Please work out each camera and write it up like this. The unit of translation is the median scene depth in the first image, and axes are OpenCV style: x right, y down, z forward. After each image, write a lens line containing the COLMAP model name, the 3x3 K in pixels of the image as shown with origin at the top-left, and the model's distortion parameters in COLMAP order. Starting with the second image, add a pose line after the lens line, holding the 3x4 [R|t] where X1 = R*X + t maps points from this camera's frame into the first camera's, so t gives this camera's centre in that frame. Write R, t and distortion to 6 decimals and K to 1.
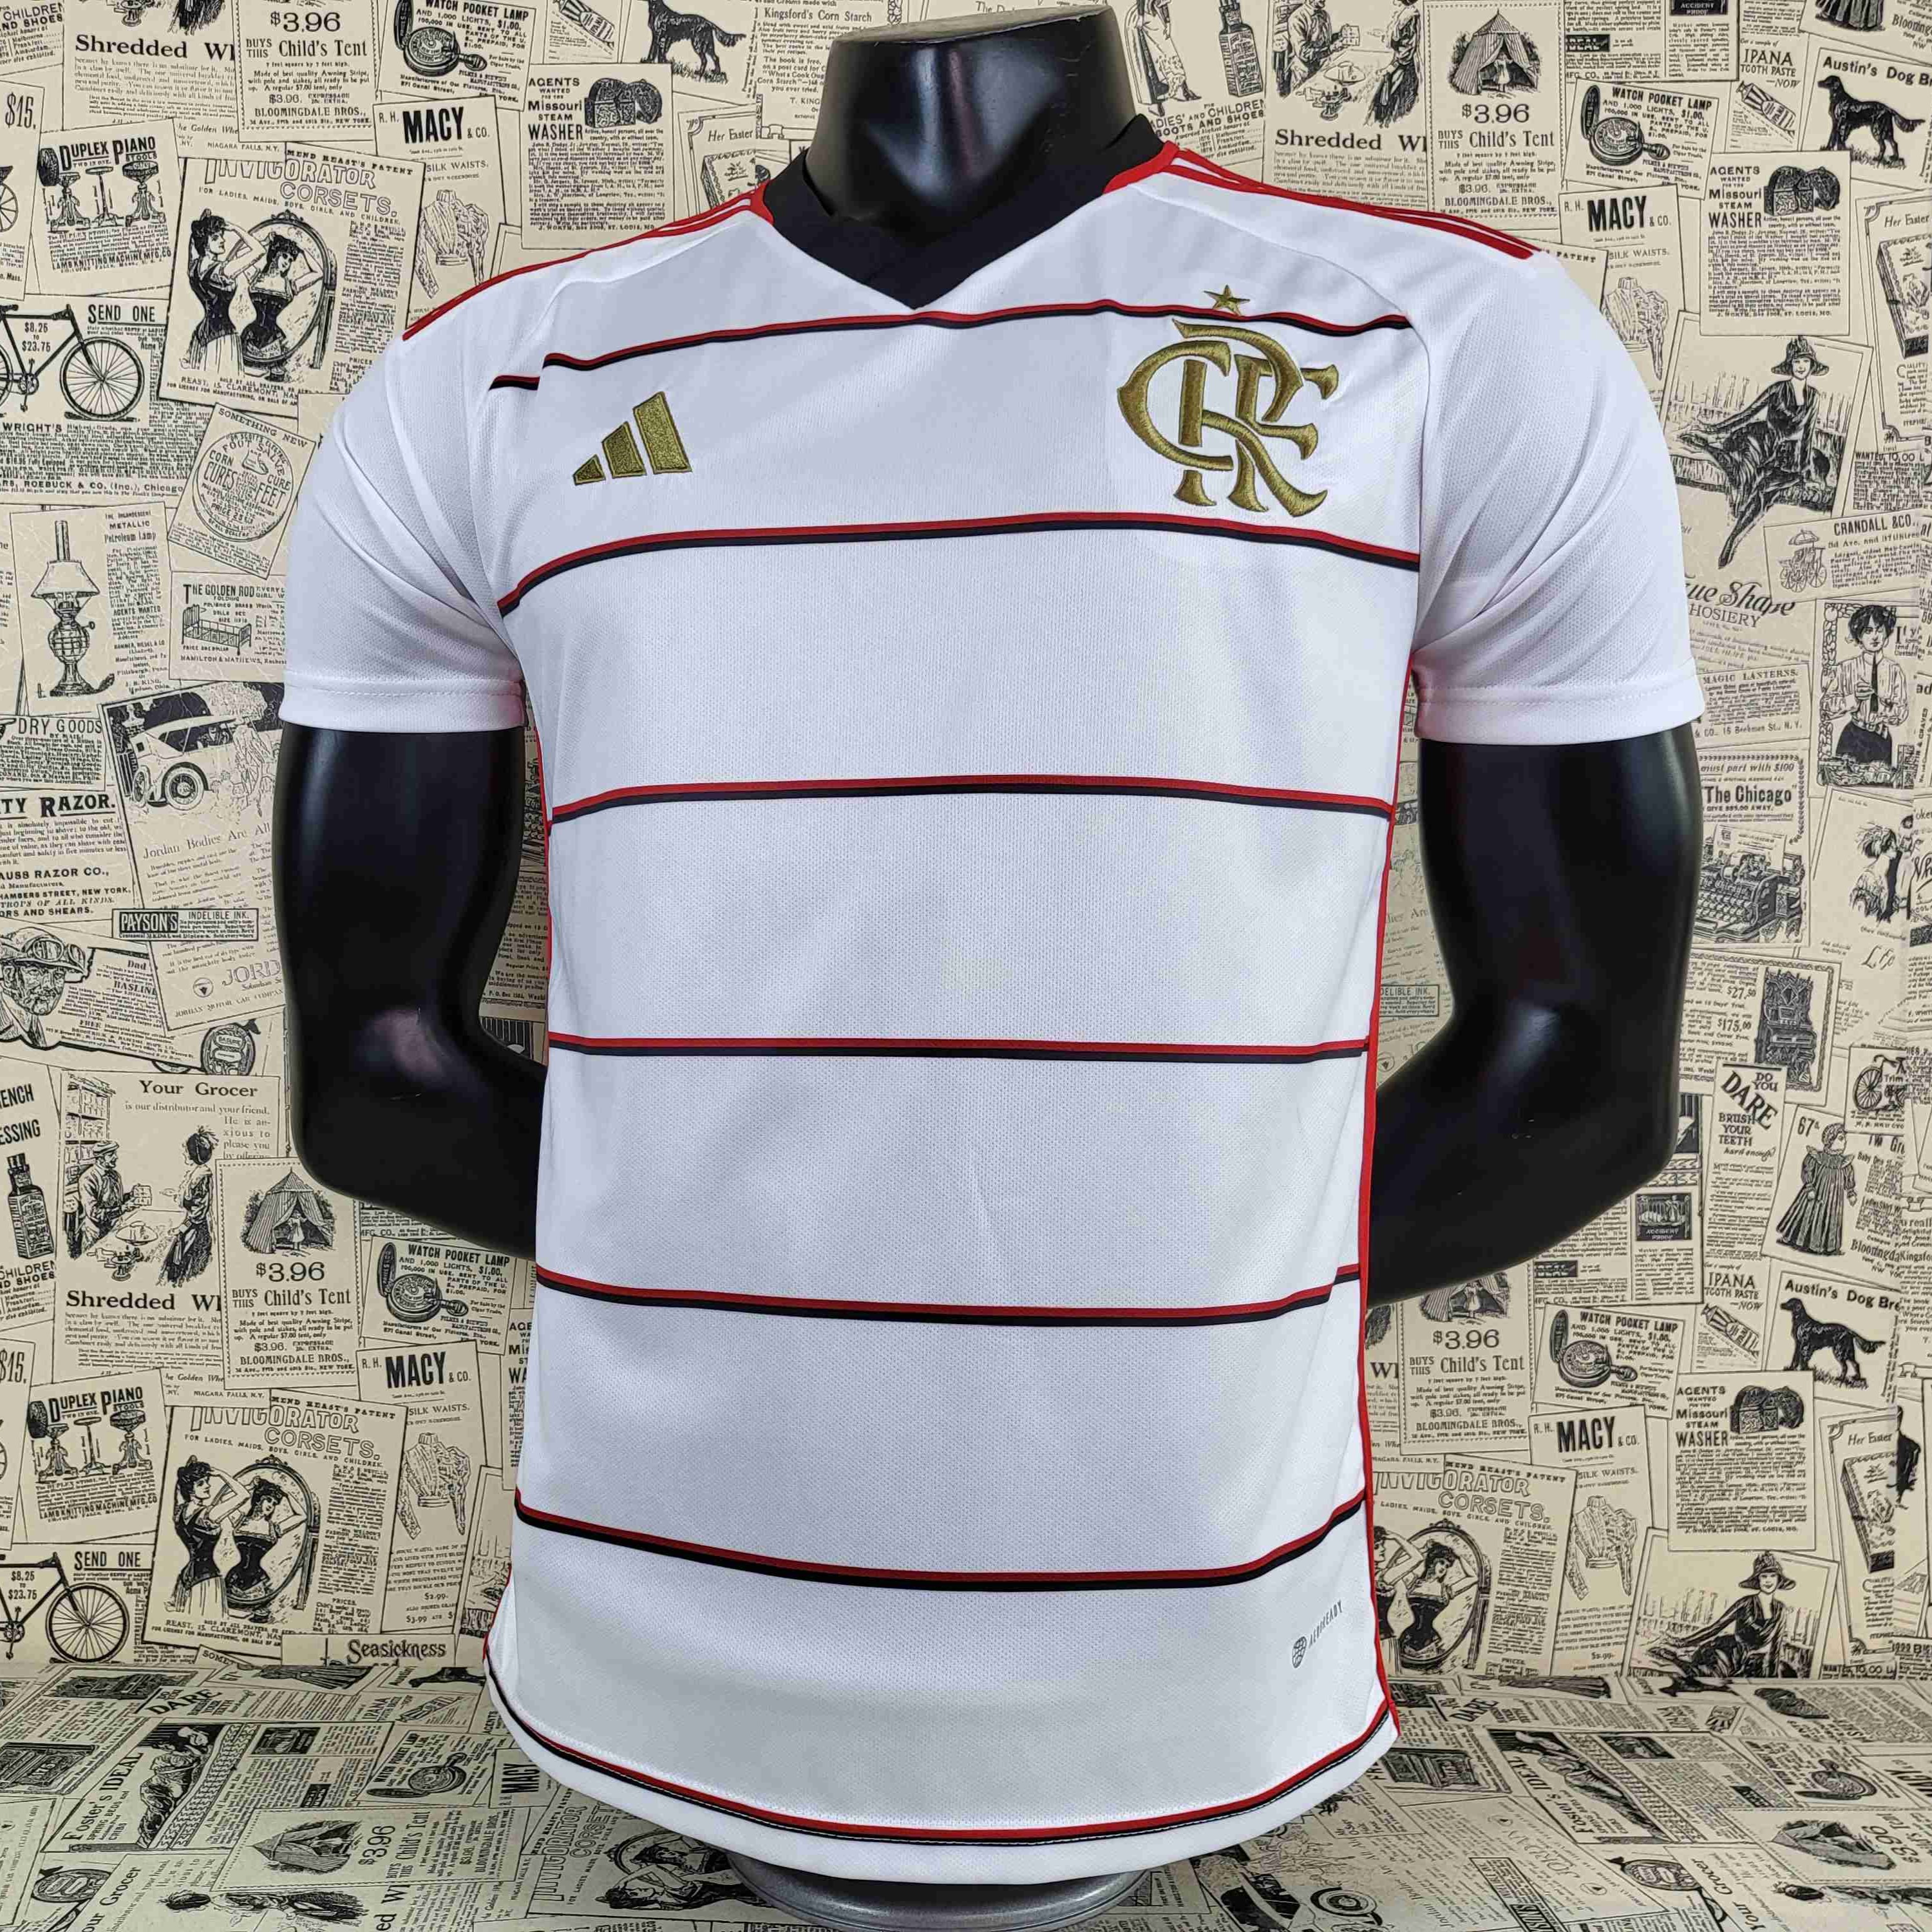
lens RADIAL K [[2190.9, 0, 910.9], [0, 2190.9, 968.7], [0, 0, 1]] dist [0.083087, 0.000000]
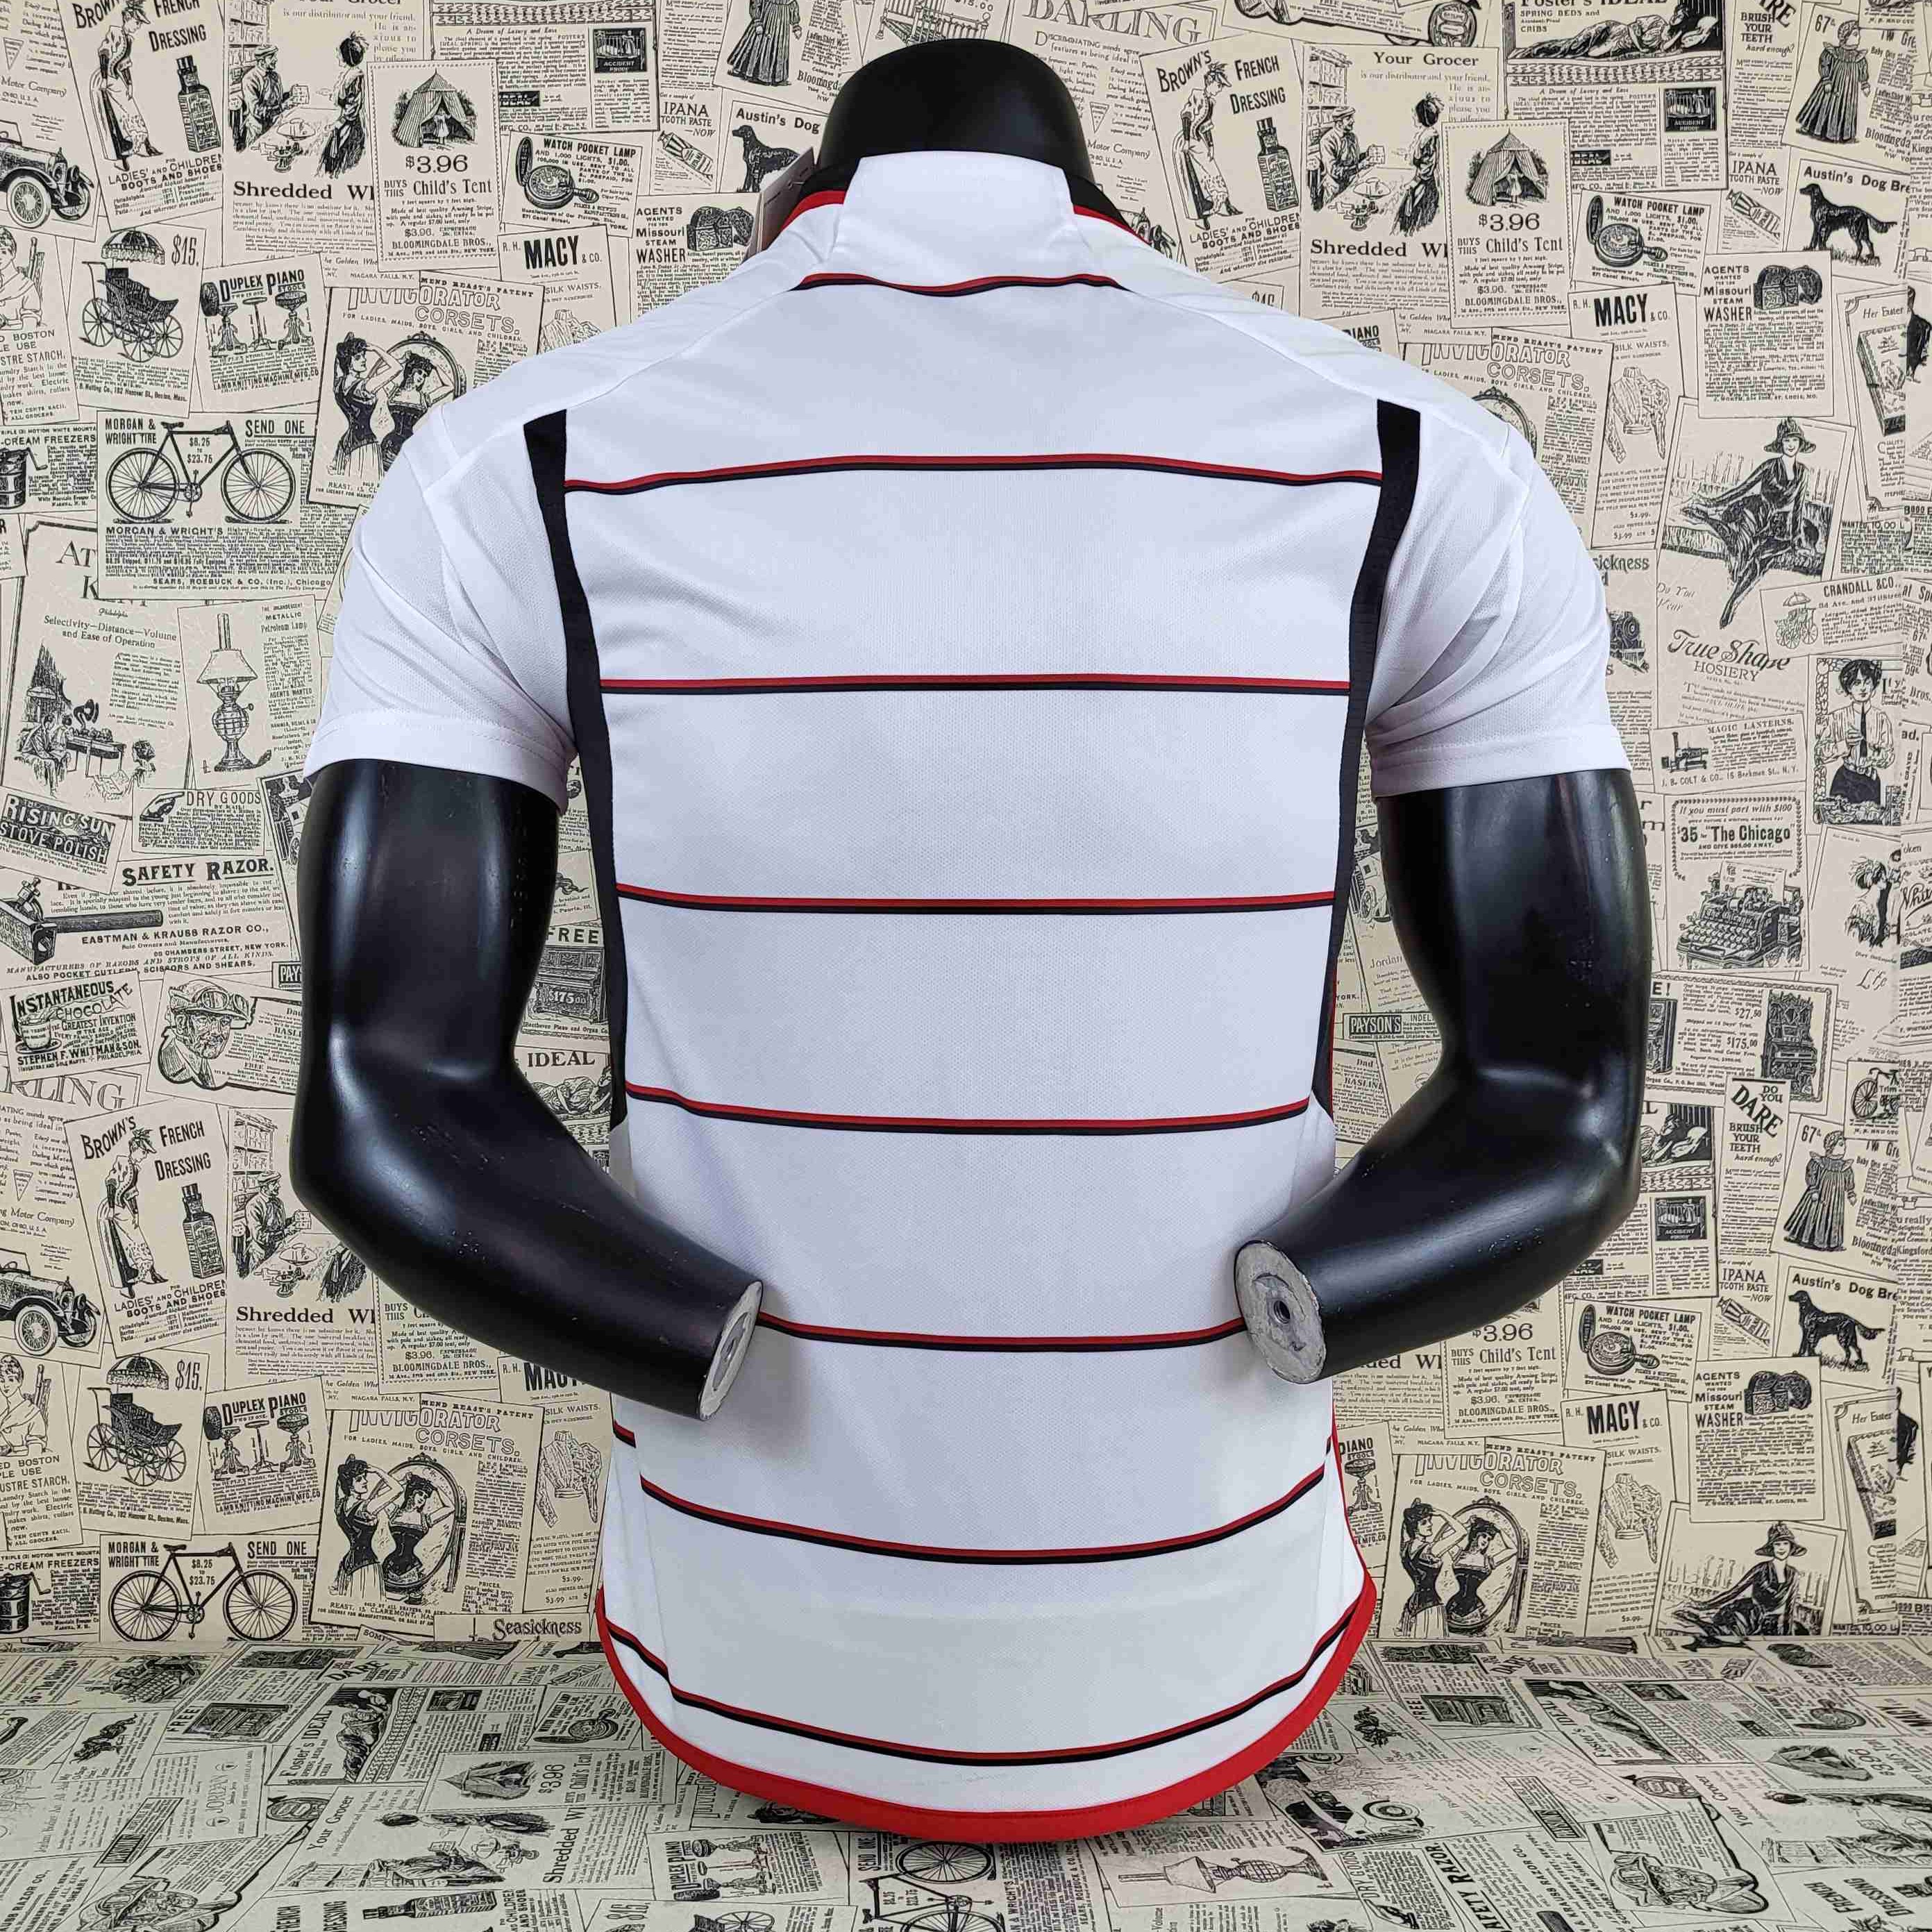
lens RADIAL K [[2190.9, 0, 951.5], [0, 2190.9, 975.2], [0, 0, 1]] dist [0.083087, 0.000000]
pose [[0.999845, -0.016140, -0.006968, -0.012674], [0.016106, 0.999858, -0.004971, -0.009204], [0.007048, 0.004858, 0.999963, -0.103597]]
